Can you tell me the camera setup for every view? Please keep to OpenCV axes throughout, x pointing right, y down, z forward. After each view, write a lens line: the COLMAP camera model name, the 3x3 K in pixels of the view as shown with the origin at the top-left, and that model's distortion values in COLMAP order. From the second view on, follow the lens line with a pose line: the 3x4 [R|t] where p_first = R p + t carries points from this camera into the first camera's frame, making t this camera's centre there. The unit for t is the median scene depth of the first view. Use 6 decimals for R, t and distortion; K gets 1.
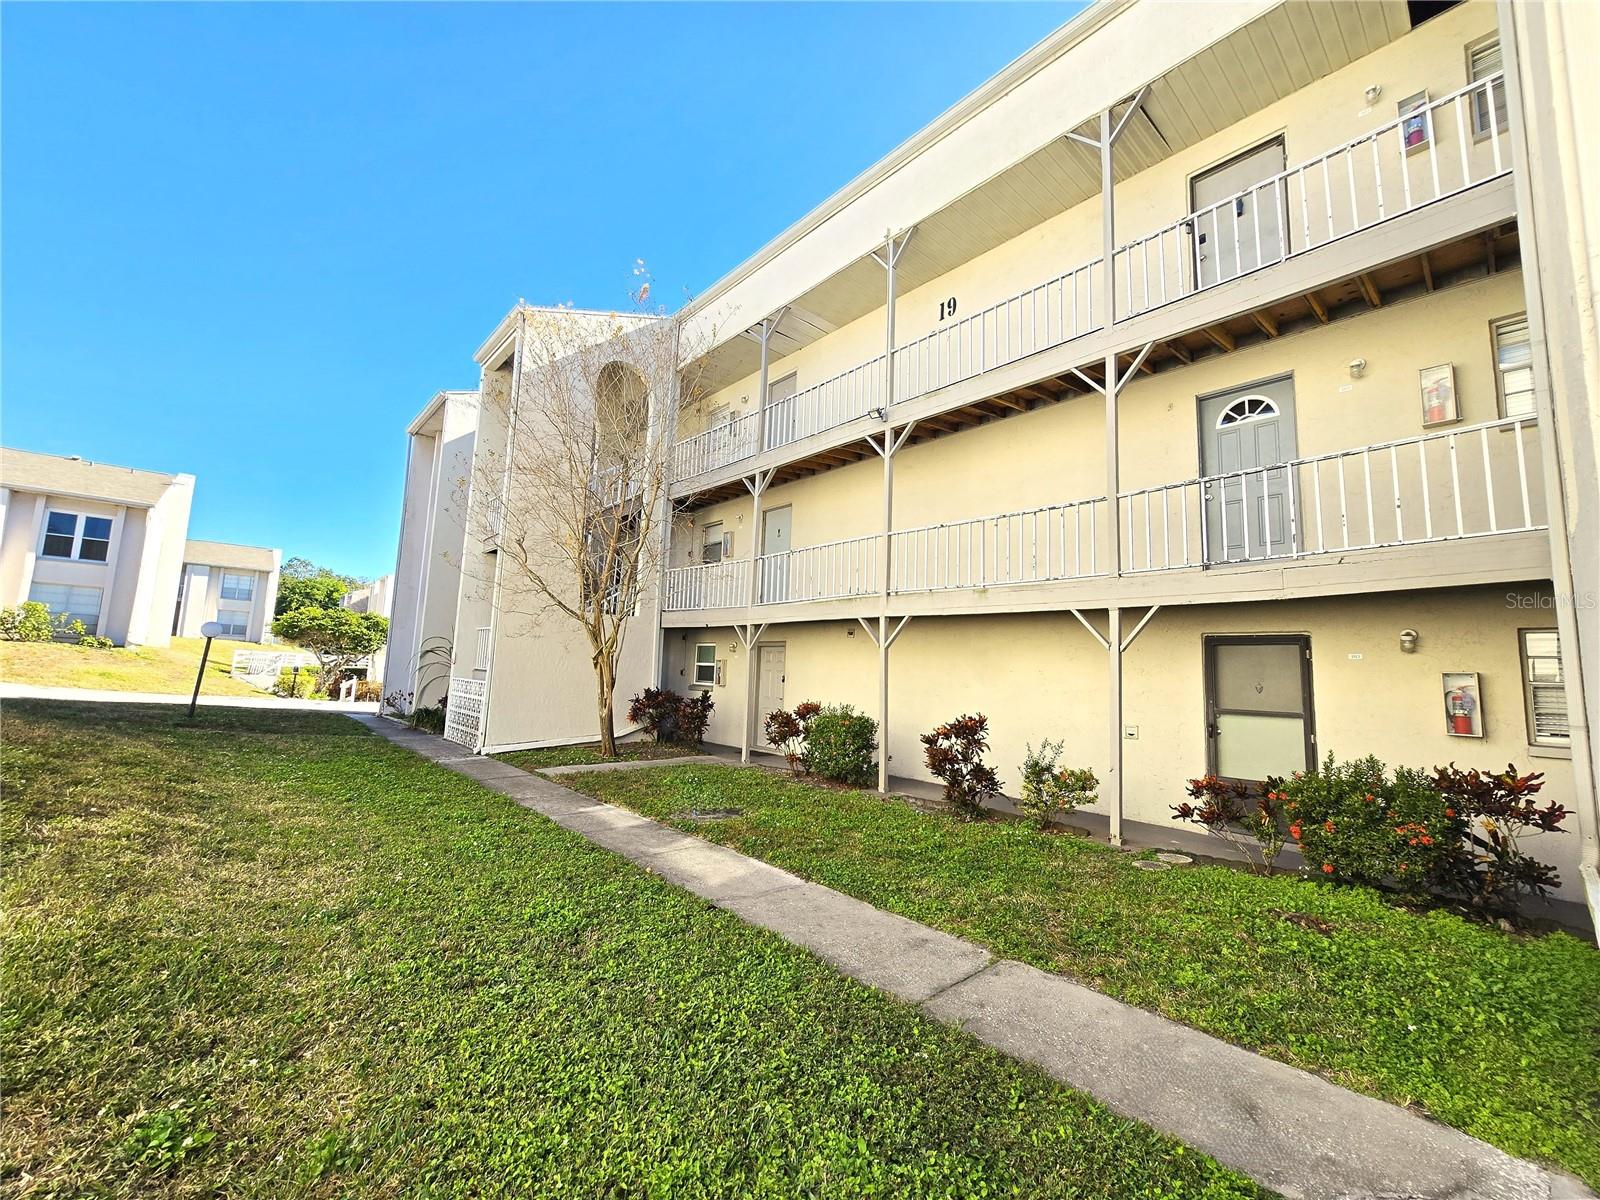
lens RADIAL K [[658.2, 0, 802.8], [0, 658.2, 594.7], [0, 0, 1]] dist [-0.001815, -0.000405]
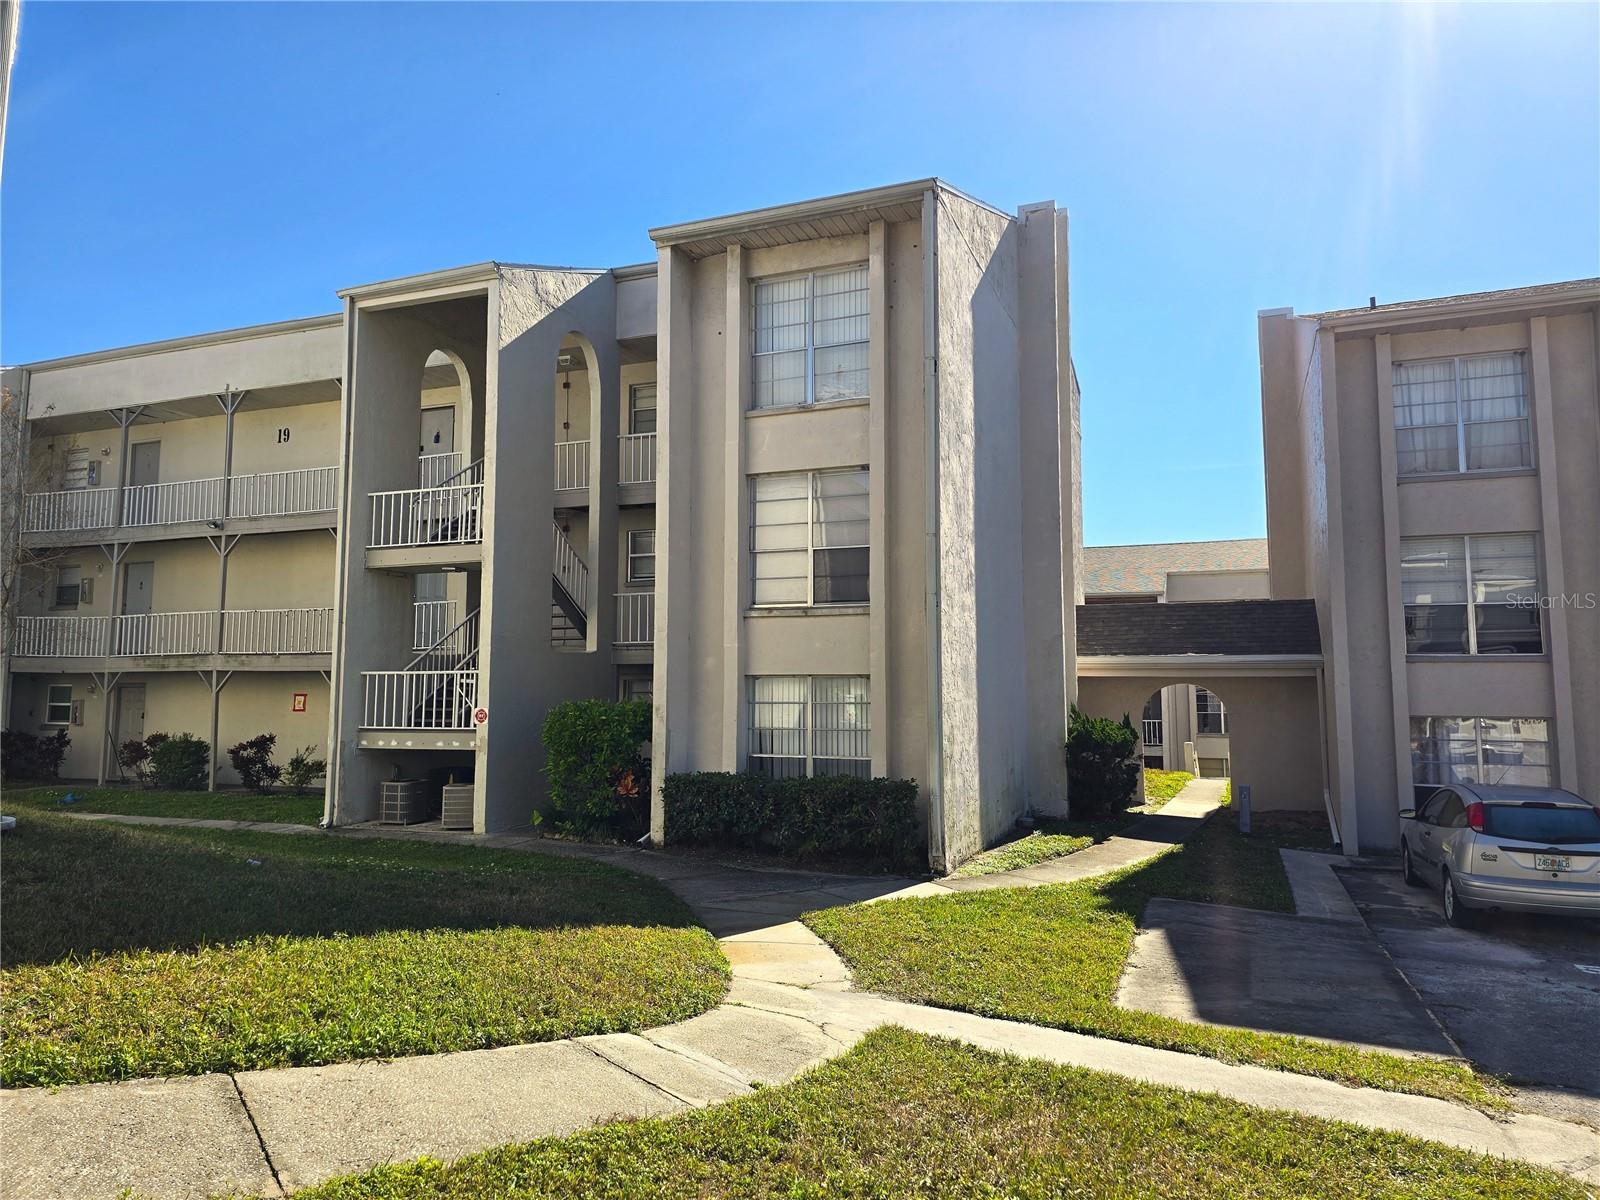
lens RADIAL K [[1042.4, 0, 800.0], [0, 1042.4, 600.0], [0, 0, 1]] dist [-0.001863, -0.003631]
pose [[0.884311, 0.007759, 0.466834, 0.162295], [-0.023715, 0.999318, 0.028312, -0.184701], [-0.466296, -0.036108, 0.883892, -1.369777]]
